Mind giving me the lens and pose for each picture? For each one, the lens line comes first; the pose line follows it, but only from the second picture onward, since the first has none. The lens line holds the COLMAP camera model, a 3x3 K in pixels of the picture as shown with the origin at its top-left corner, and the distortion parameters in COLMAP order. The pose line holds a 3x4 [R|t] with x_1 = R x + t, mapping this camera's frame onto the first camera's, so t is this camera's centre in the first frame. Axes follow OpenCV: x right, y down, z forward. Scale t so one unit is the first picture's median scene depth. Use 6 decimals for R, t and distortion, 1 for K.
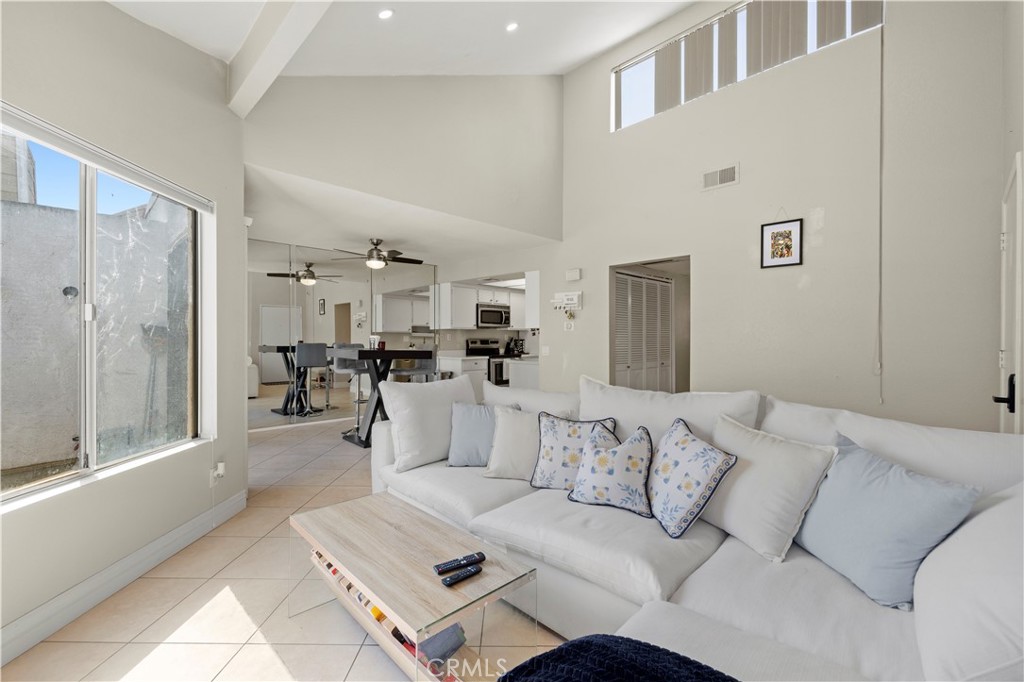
lens RADIAL K [[438.0, 0, 512.4], [0, 438.0, 340.0], [0, 0, 1]] dist [0.003941, -0.001388]
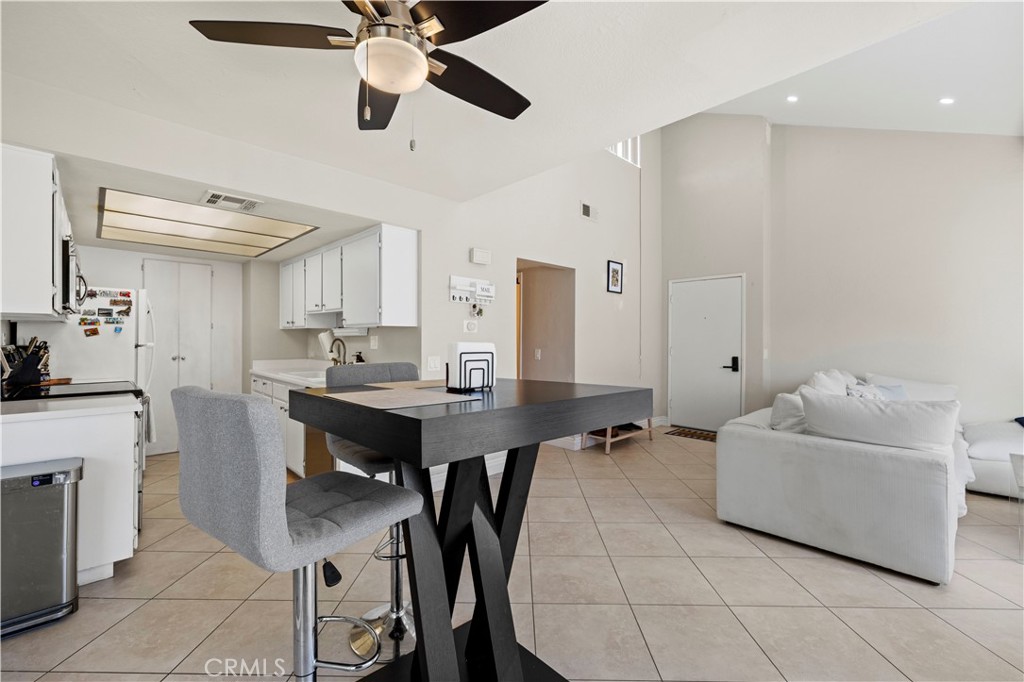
lens RADIAL K [[438.0, 0, 512.3], [0, 438.0, 339.2], [0, 0, 1]] dist [0.003941, -0.001388]
pose [[0.007355, 0.000303, 0.999973, -0.815479], [0.001589, 0.999999, -0.000314, -0.013890], [-0.999972, 0.001592, 0.007354, 1.298675]]
